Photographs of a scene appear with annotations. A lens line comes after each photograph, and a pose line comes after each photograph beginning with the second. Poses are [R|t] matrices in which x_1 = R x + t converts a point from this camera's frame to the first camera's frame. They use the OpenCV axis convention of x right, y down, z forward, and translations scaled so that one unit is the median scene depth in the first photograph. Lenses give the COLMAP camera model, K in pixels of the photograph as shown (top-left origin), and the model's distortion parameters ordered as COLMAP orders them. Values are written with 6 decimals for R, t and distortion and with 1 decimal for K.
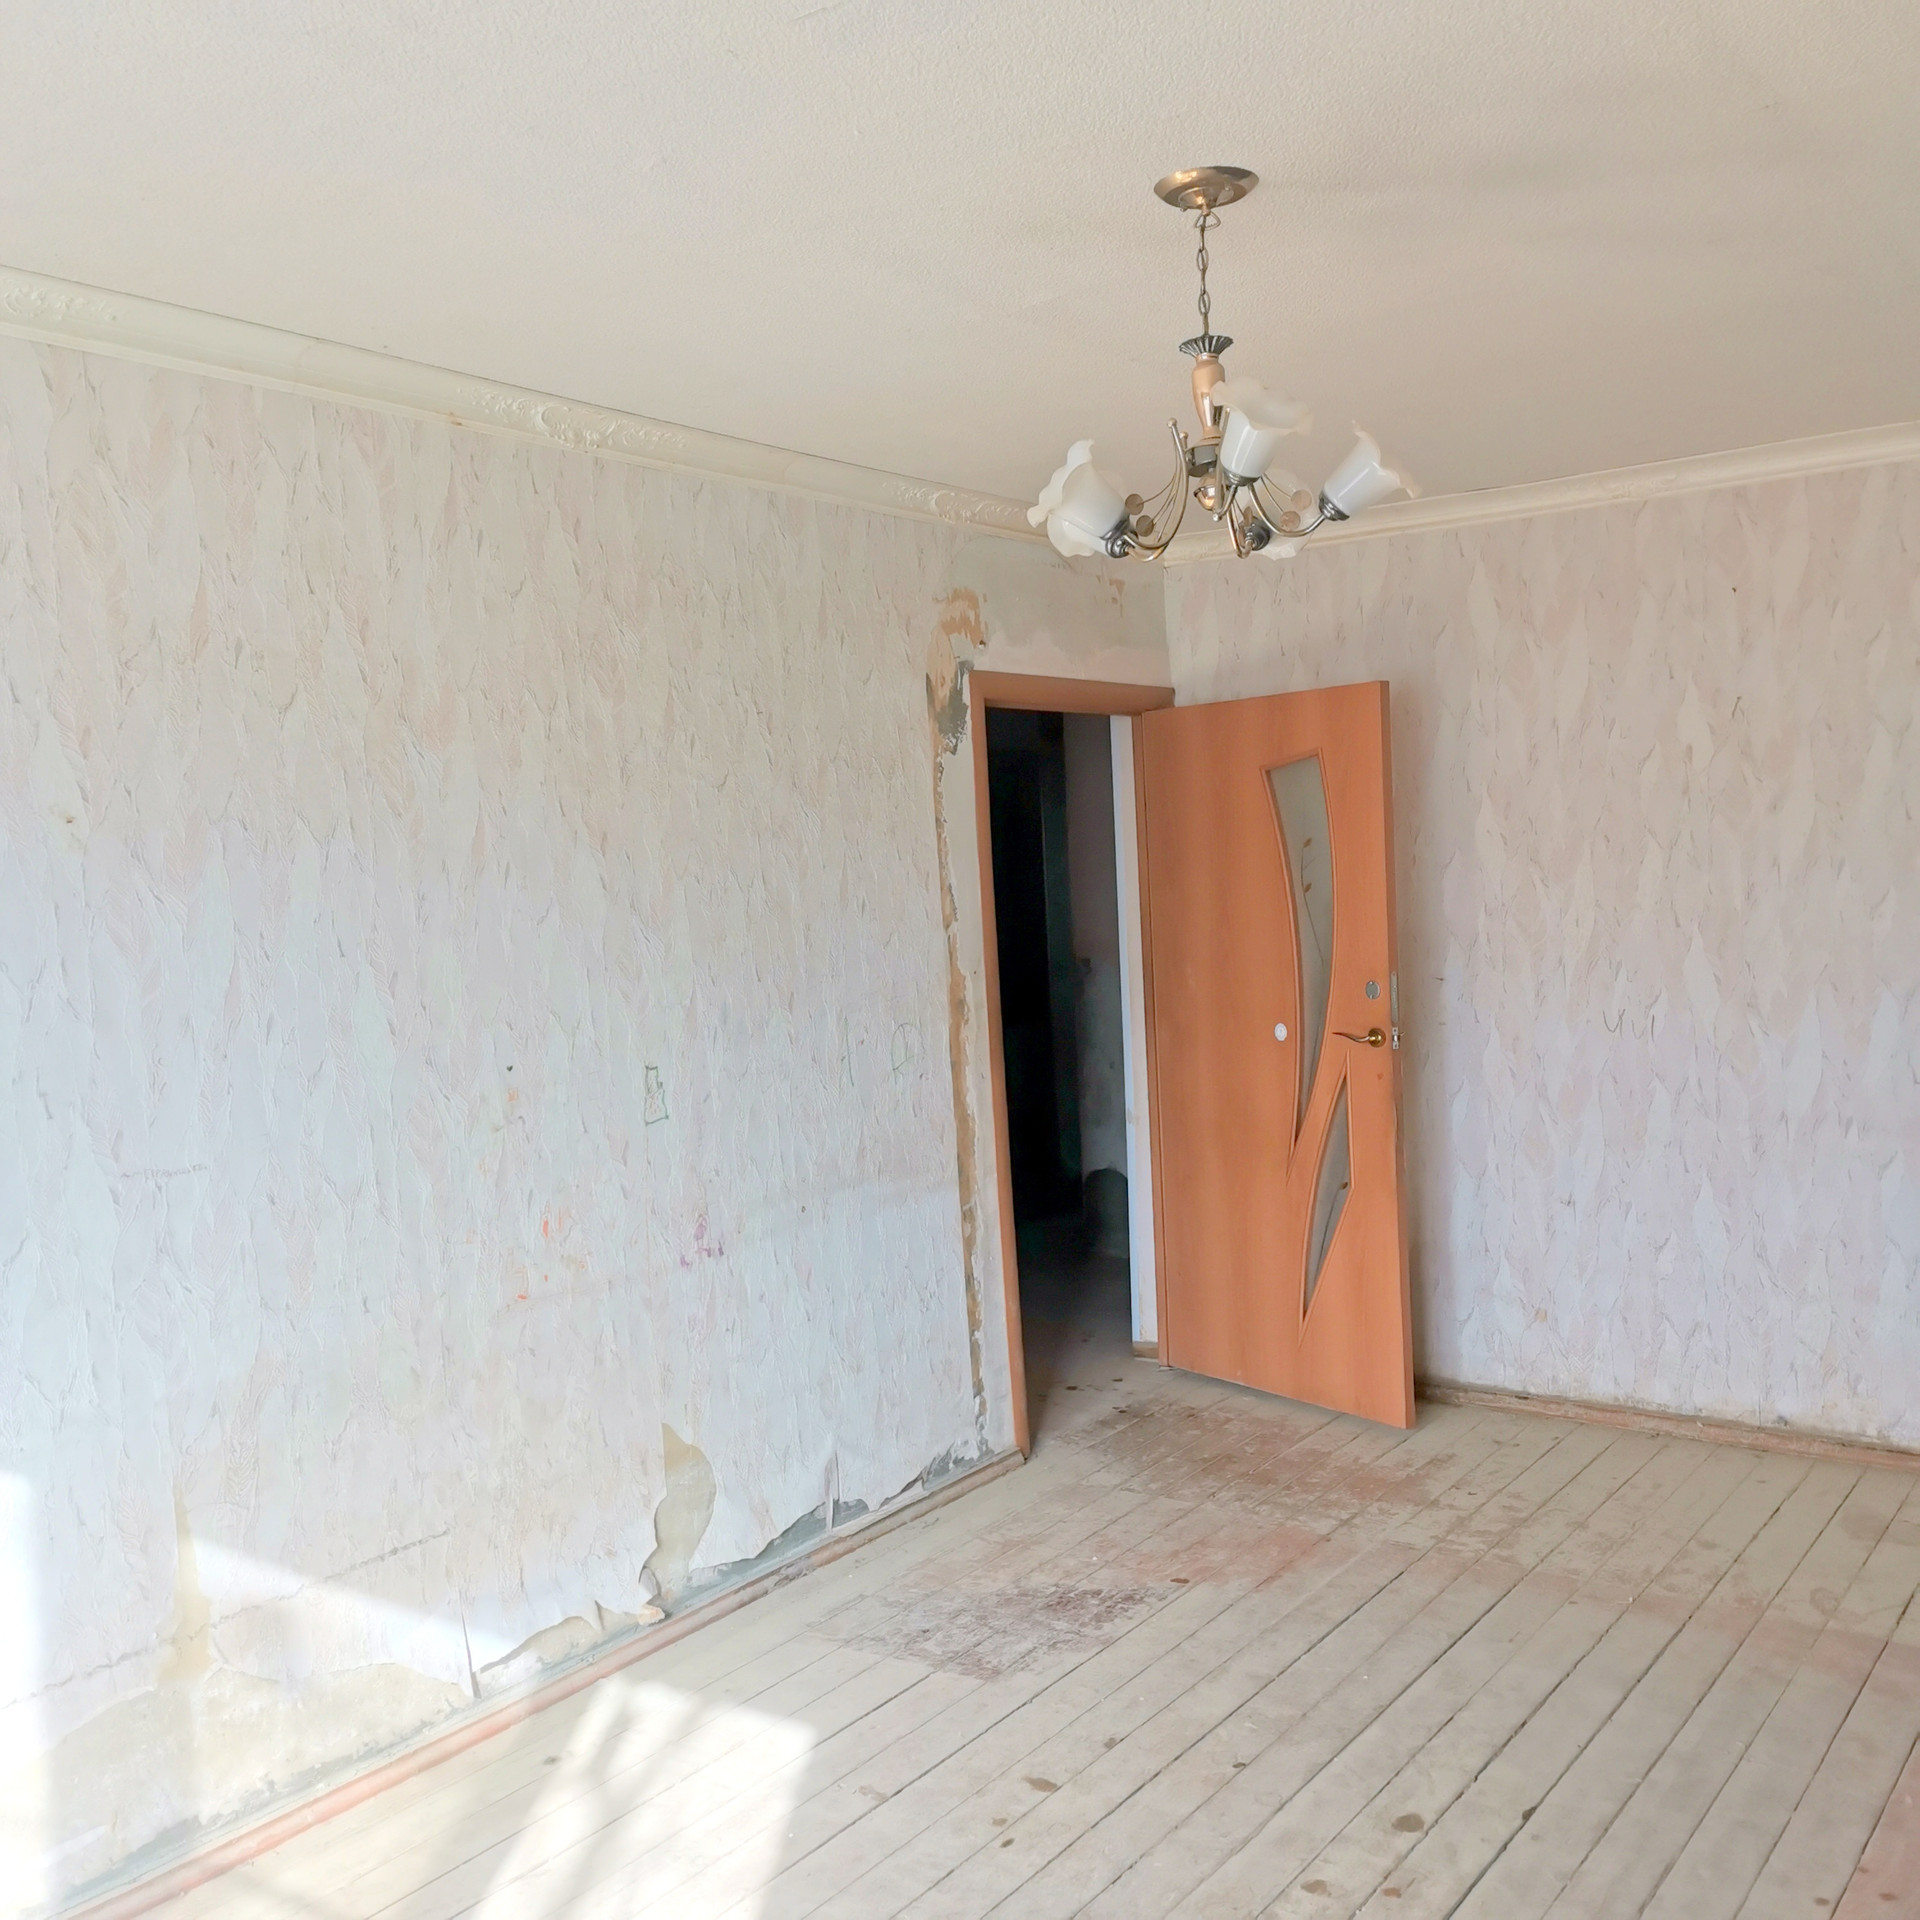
lens RADIAL K [[1902.6, 0, 960.0], [0, 1902.6, 960.0], [0, 0, 1]] dist [0.099476, -0.136758]
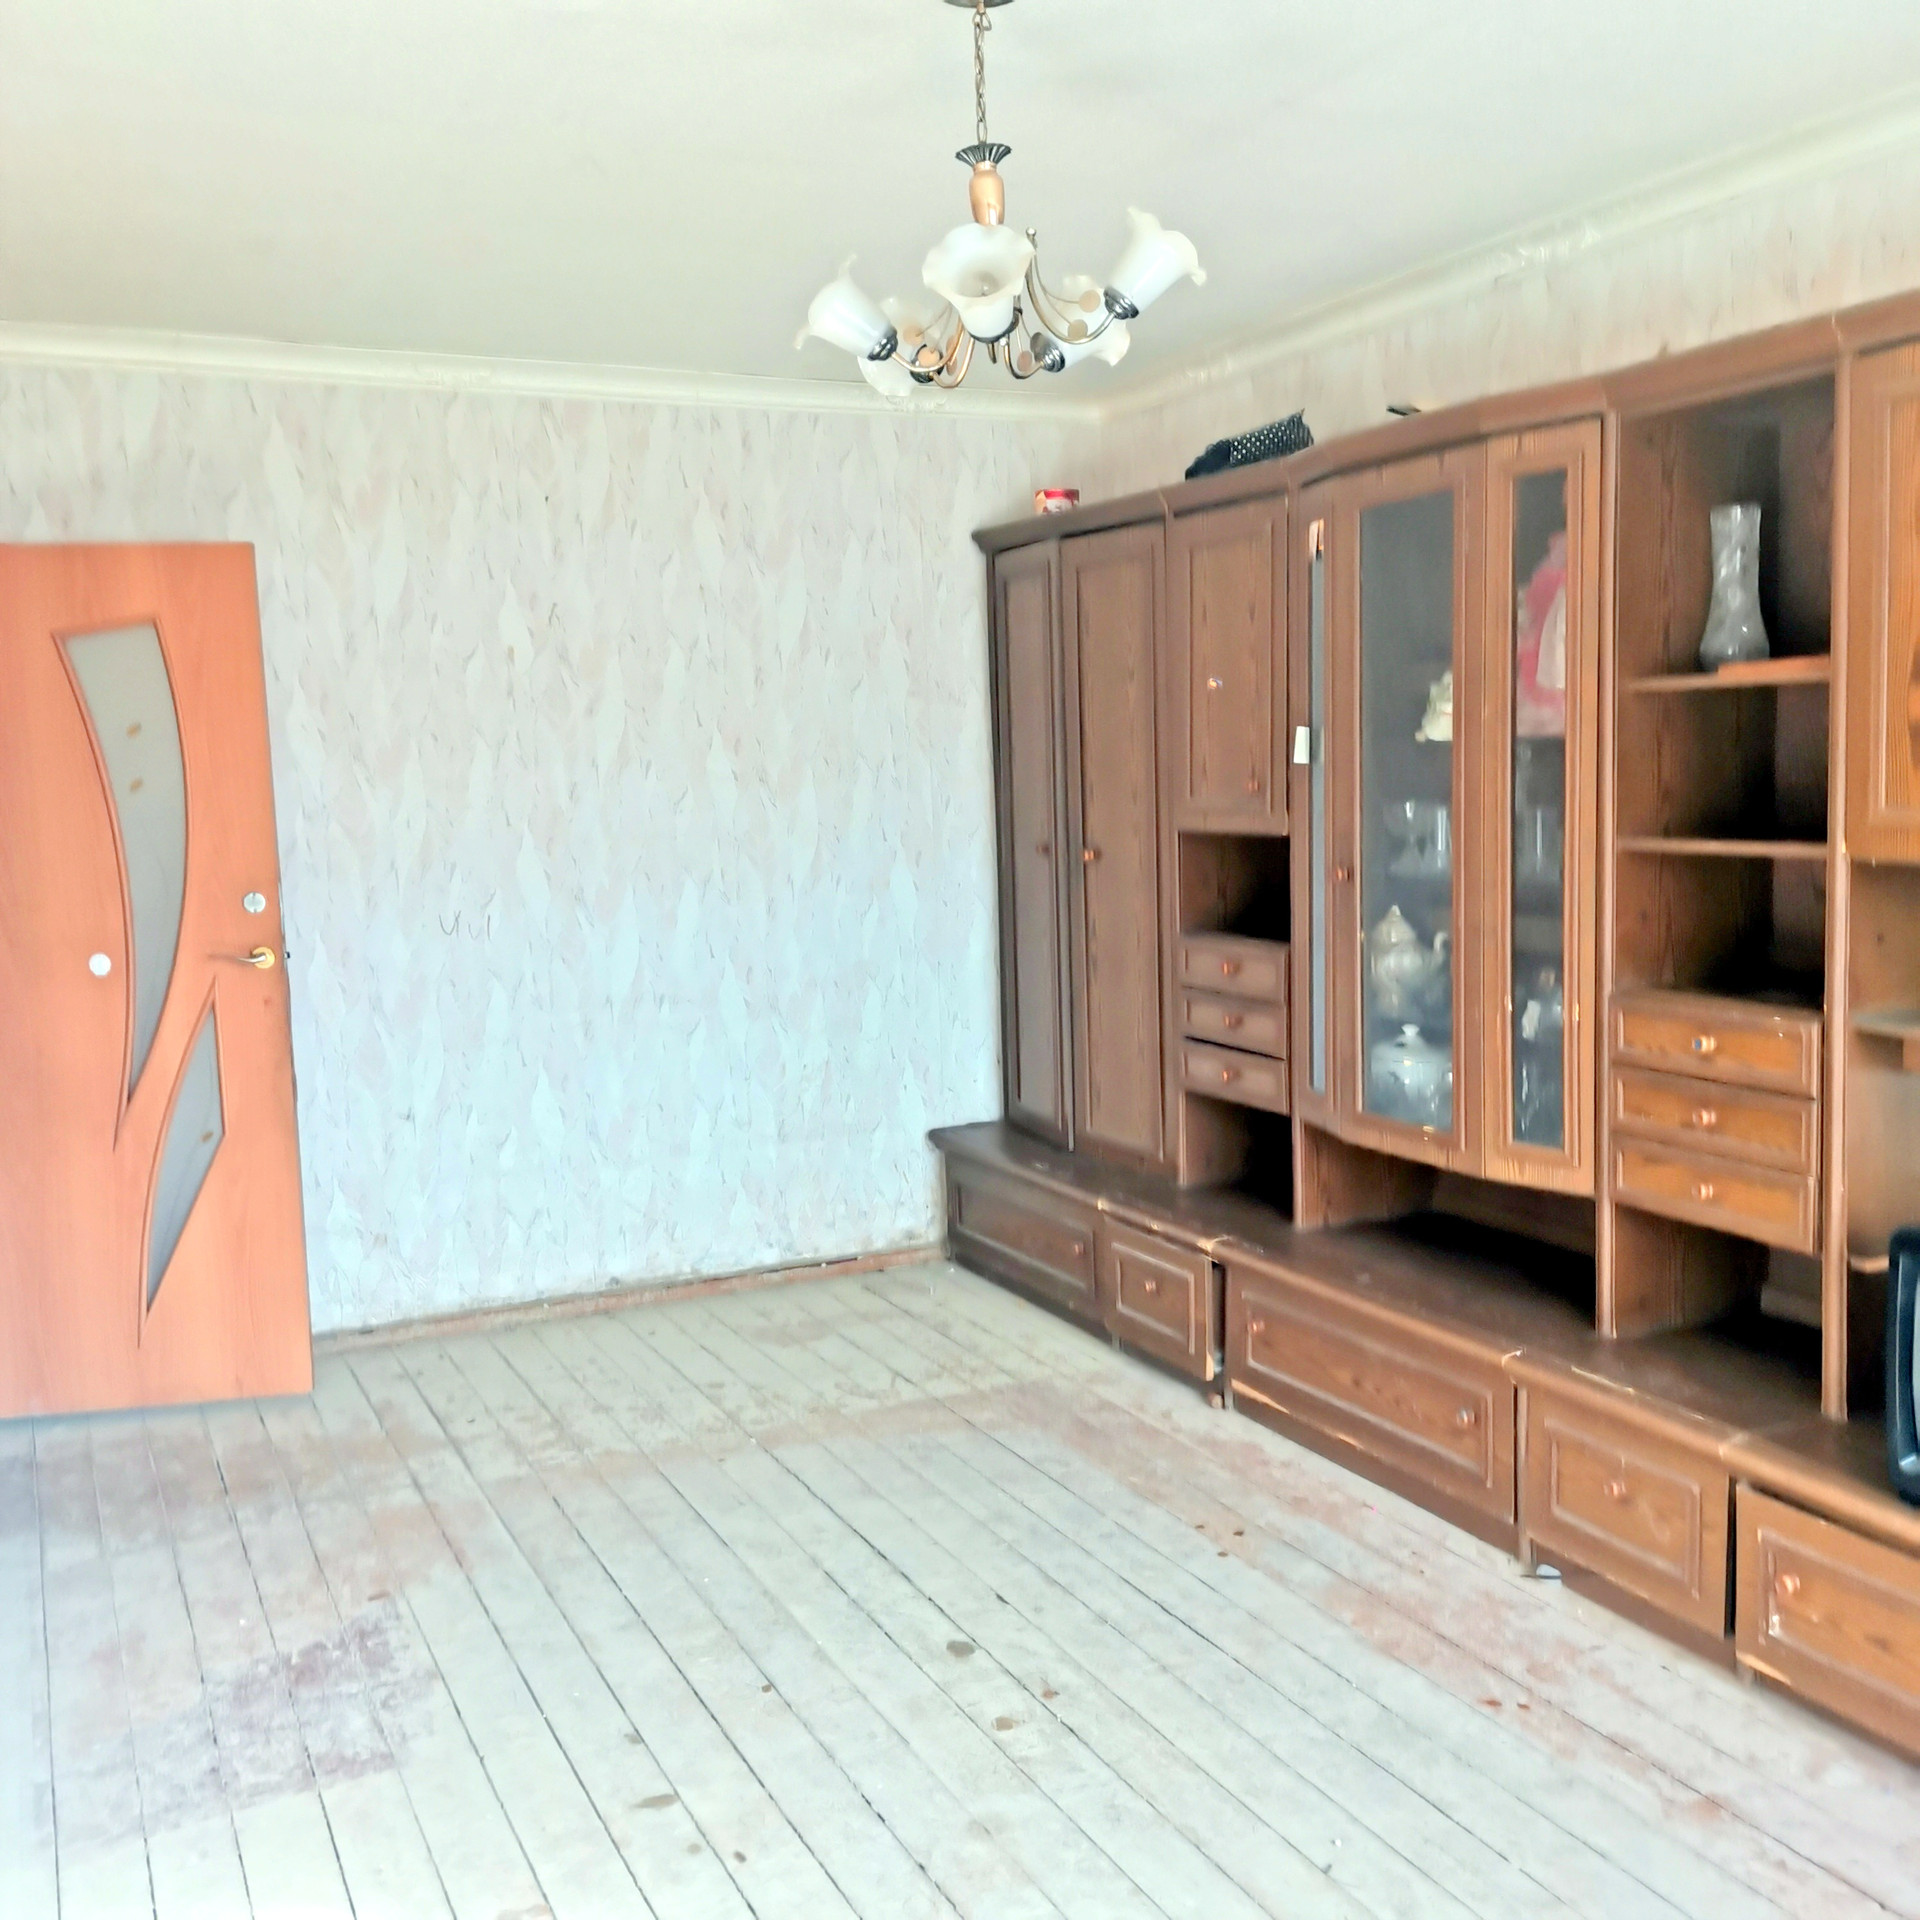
lens RADIAL K [[1902.6, 0, 960.0], [0, 1902.6, 960.0], [0, 0, 1]] dist [0.099476, -0.136758]
pose [[0.468537, -0.068319, 0.880798, -0.419806], [0.053389, 0.997373, 0.048961, 0.016970], [-0.881829, 0.024085, 0.470954, 0.323559]]
